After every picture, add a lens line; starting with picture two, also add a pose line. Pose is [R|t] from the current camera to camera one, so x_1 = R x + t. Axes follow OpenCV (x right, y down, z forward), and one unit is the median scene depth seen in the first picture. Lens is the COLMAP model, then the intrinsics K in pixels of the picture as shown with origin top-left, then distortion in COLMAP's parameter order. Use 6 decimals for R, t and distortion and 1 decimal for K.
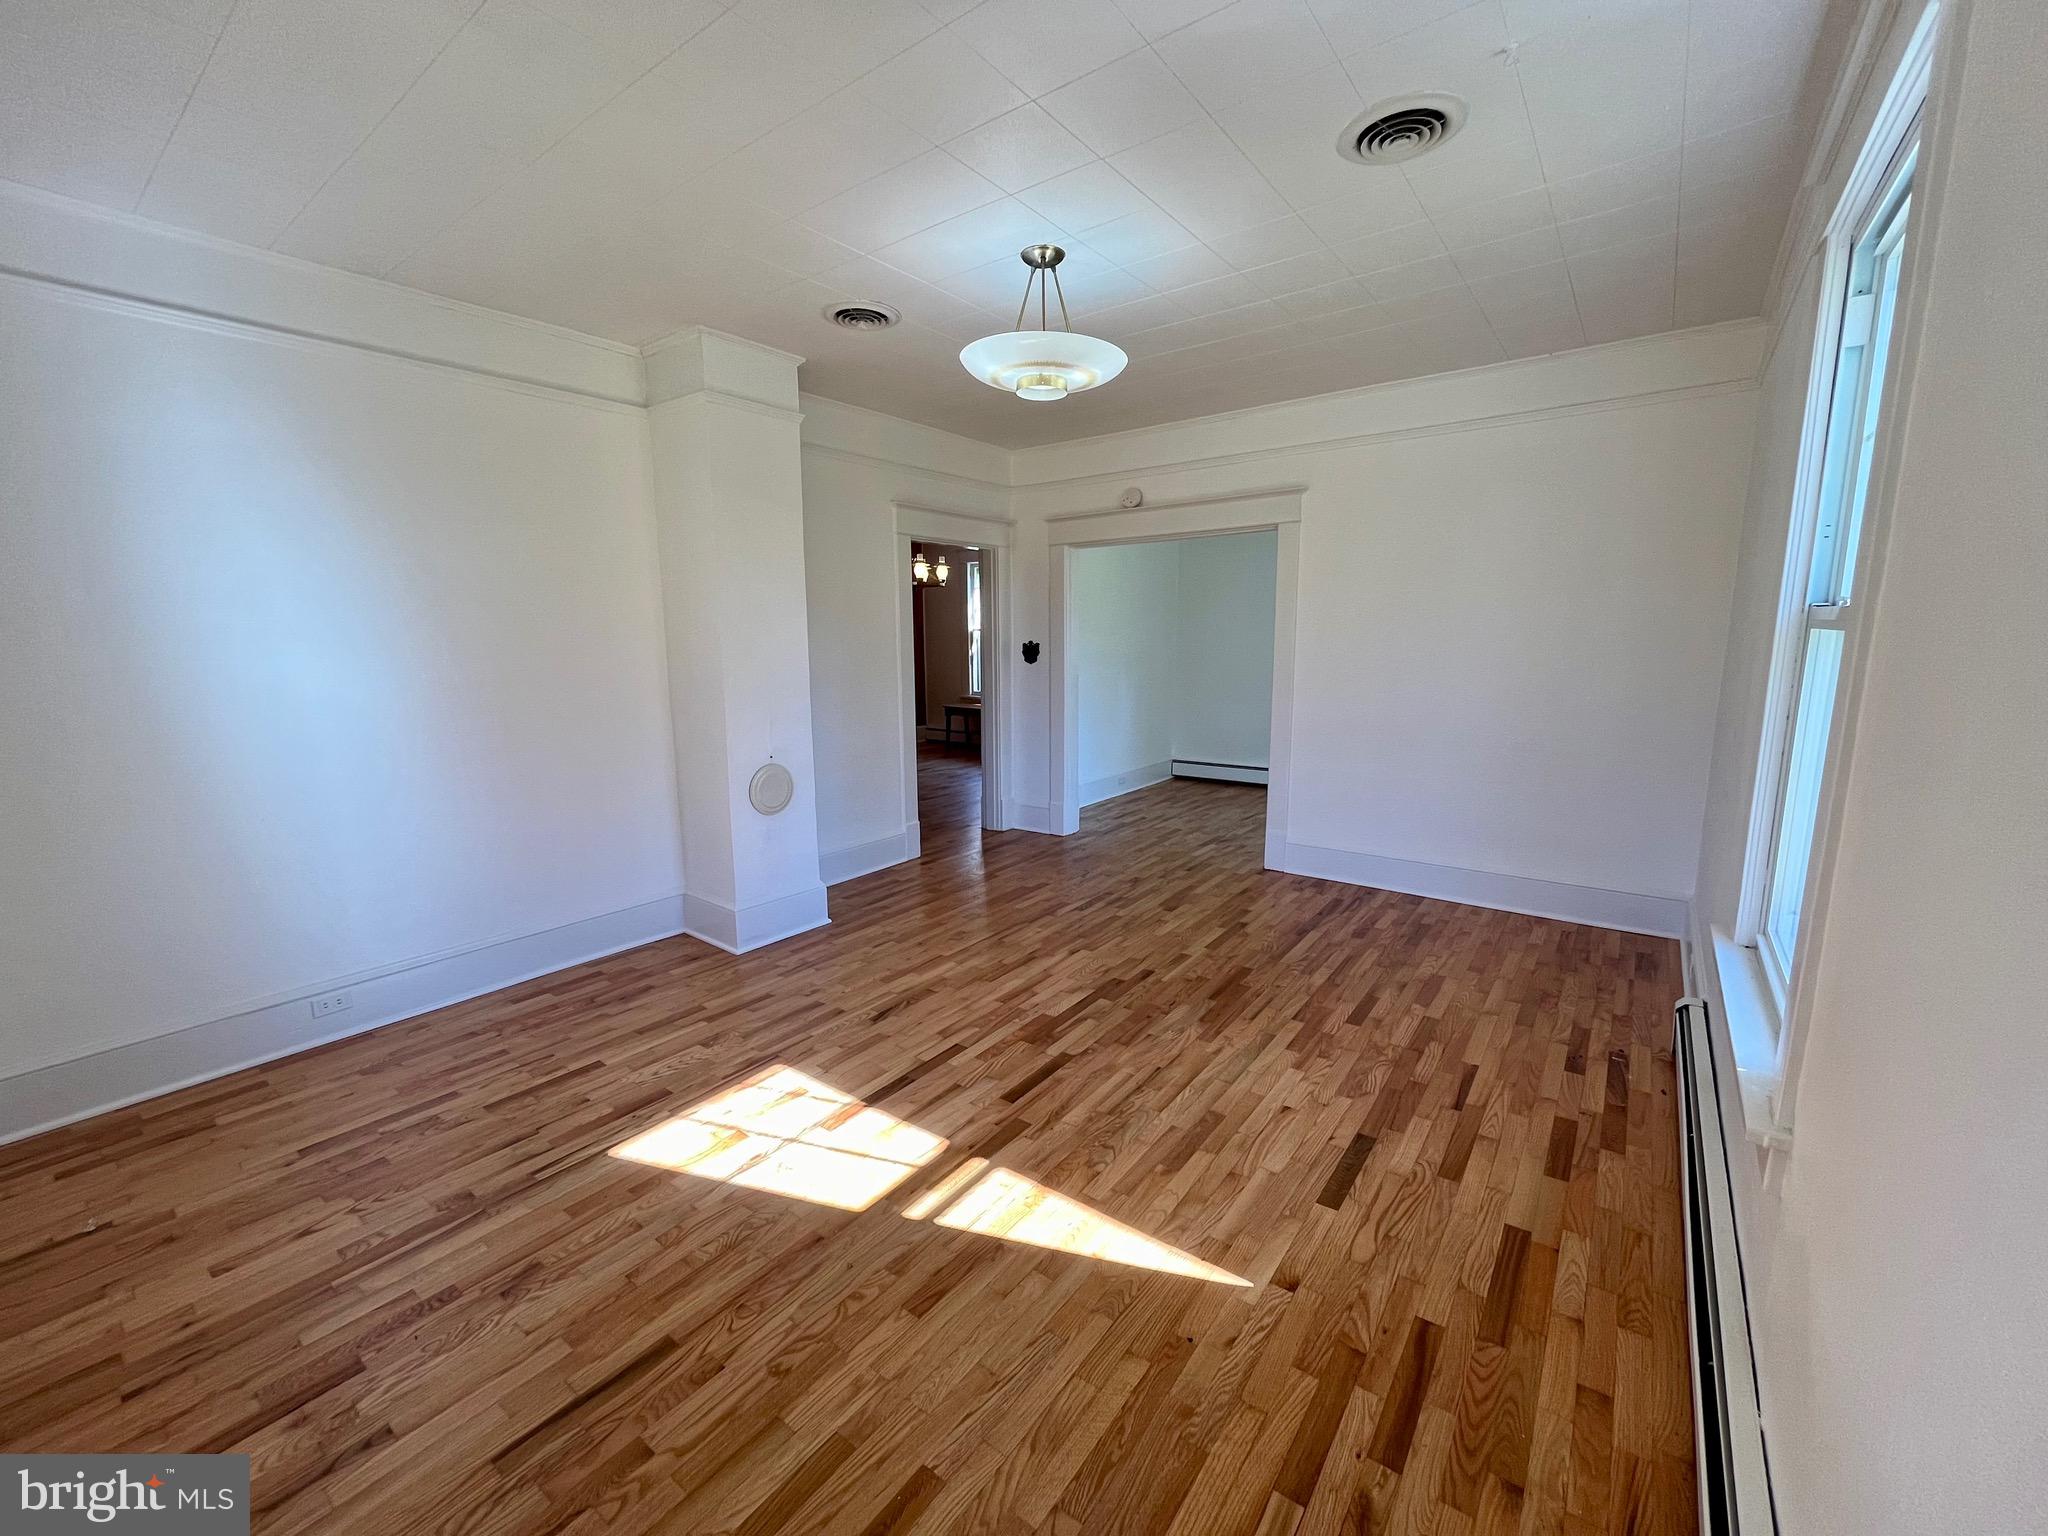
lens RADIAL K [[827.1, 0, 1024.0], [0, 827.1, 768.0], [0, 0, 1]] dist [0.000865, -0.000045]
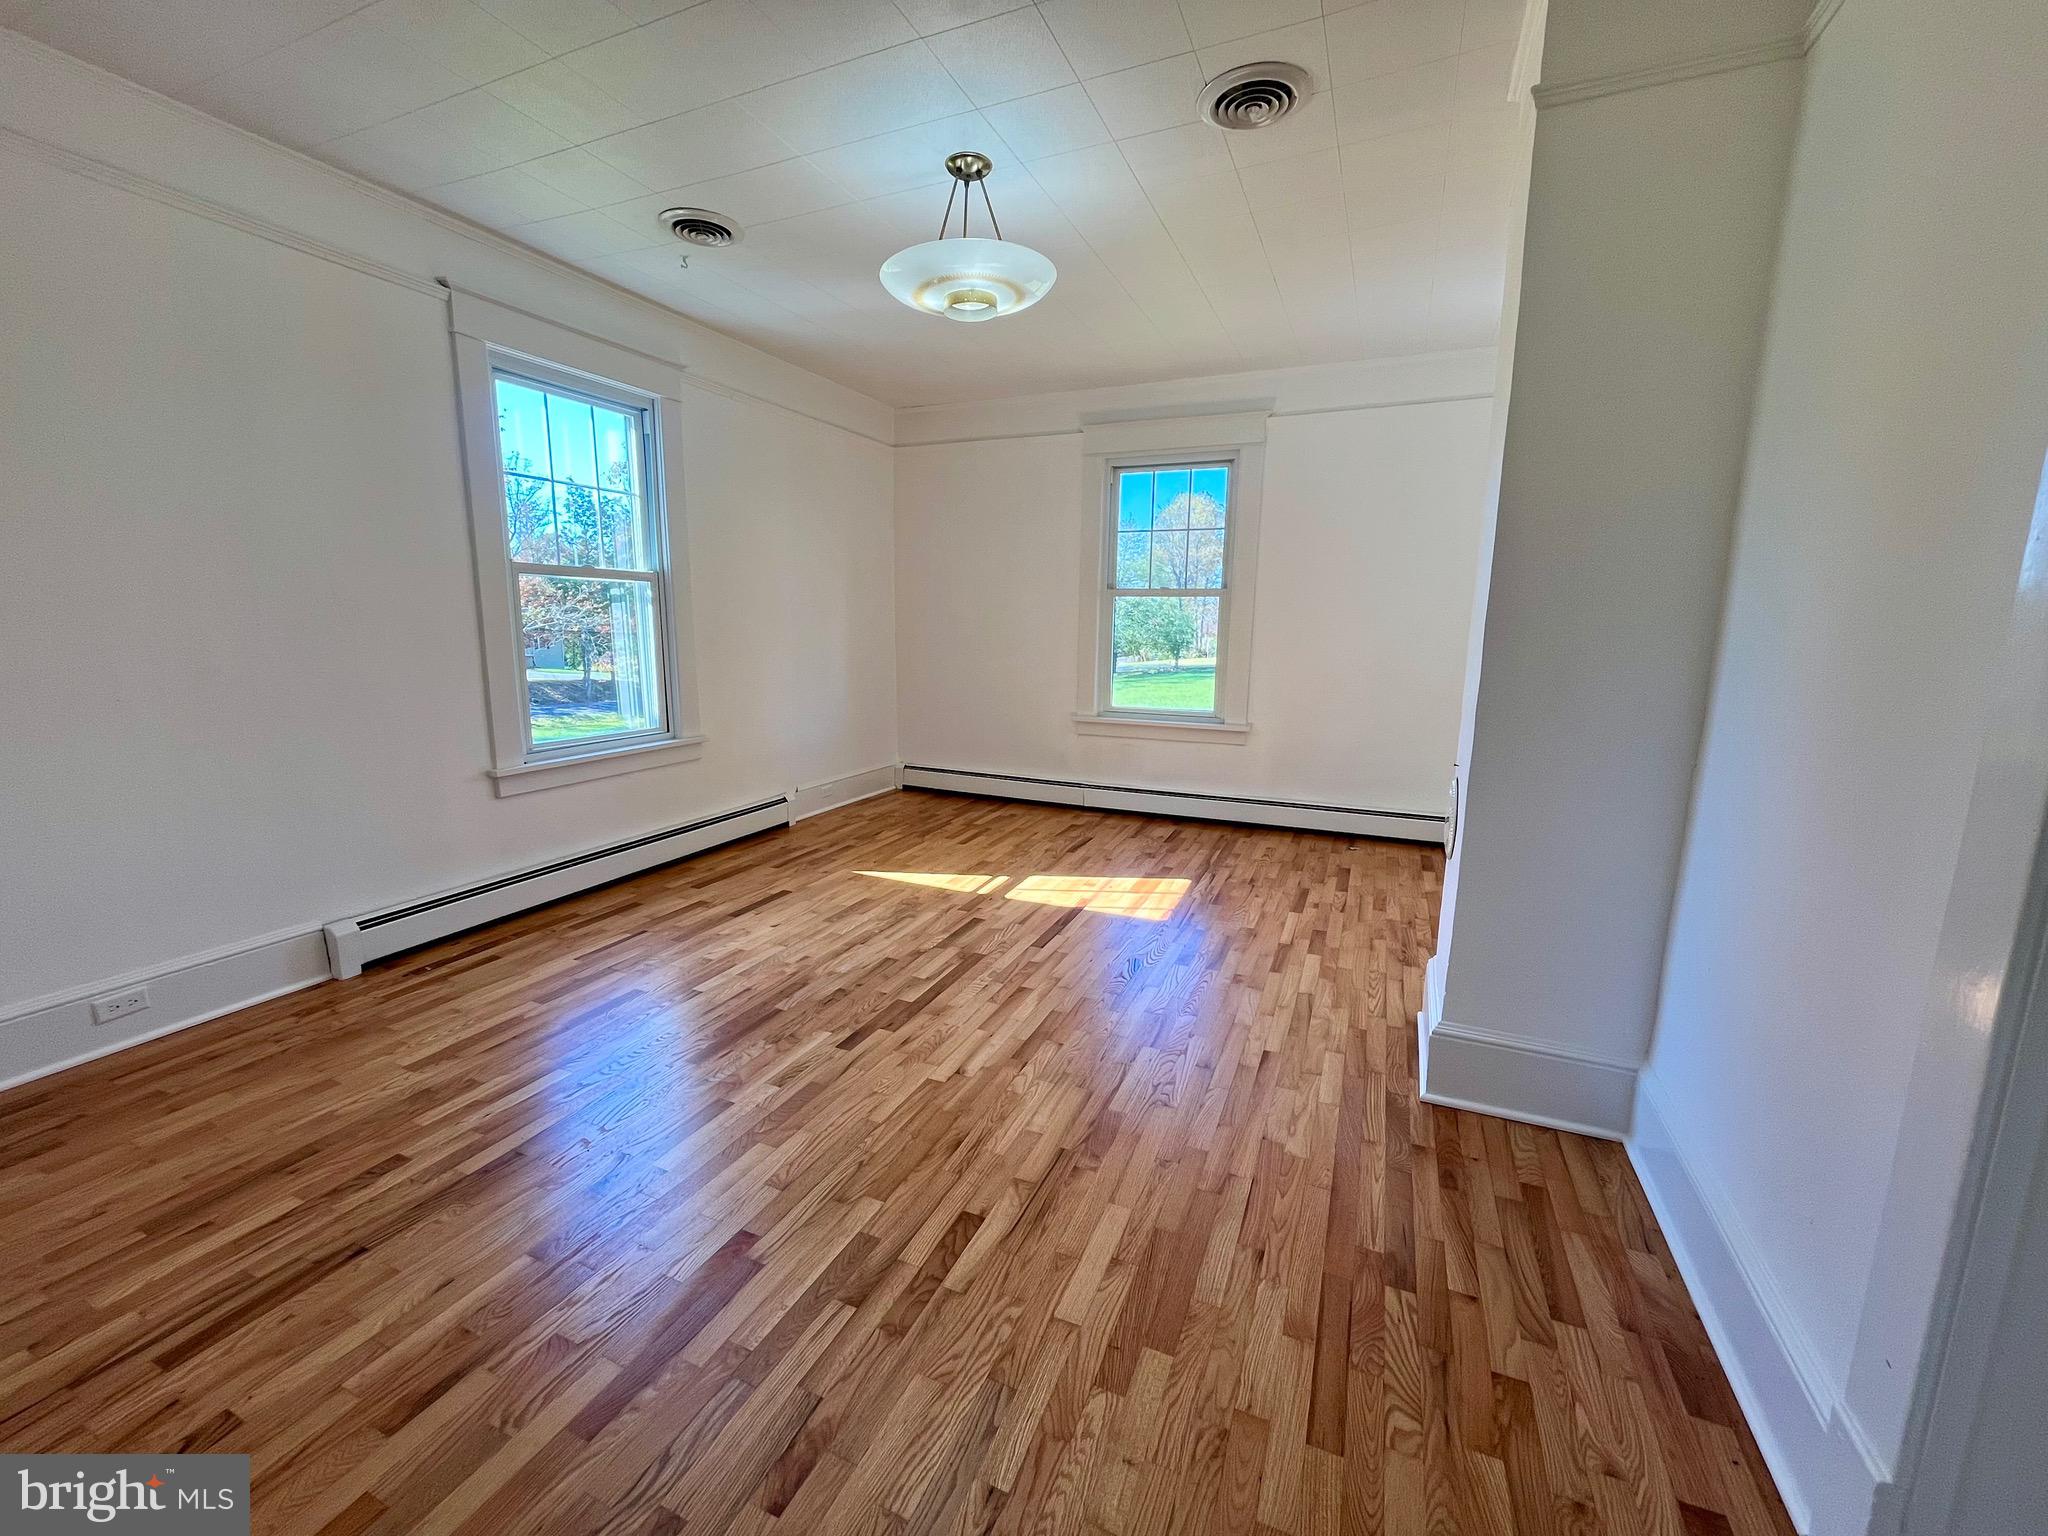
lens RADIAL K [[827.1, 0, 1024.0], [0, 827.1, 768.0], [0, 0, 1]] dist [0.000865, -0.000045]
pose [[-0.973505, 0.038828, -0.225345, 0.199862], [-0.040350, 0.940845, 0.336426, -0.290241], [0.225078, 0.336605, -0.914351, 2.105319]]
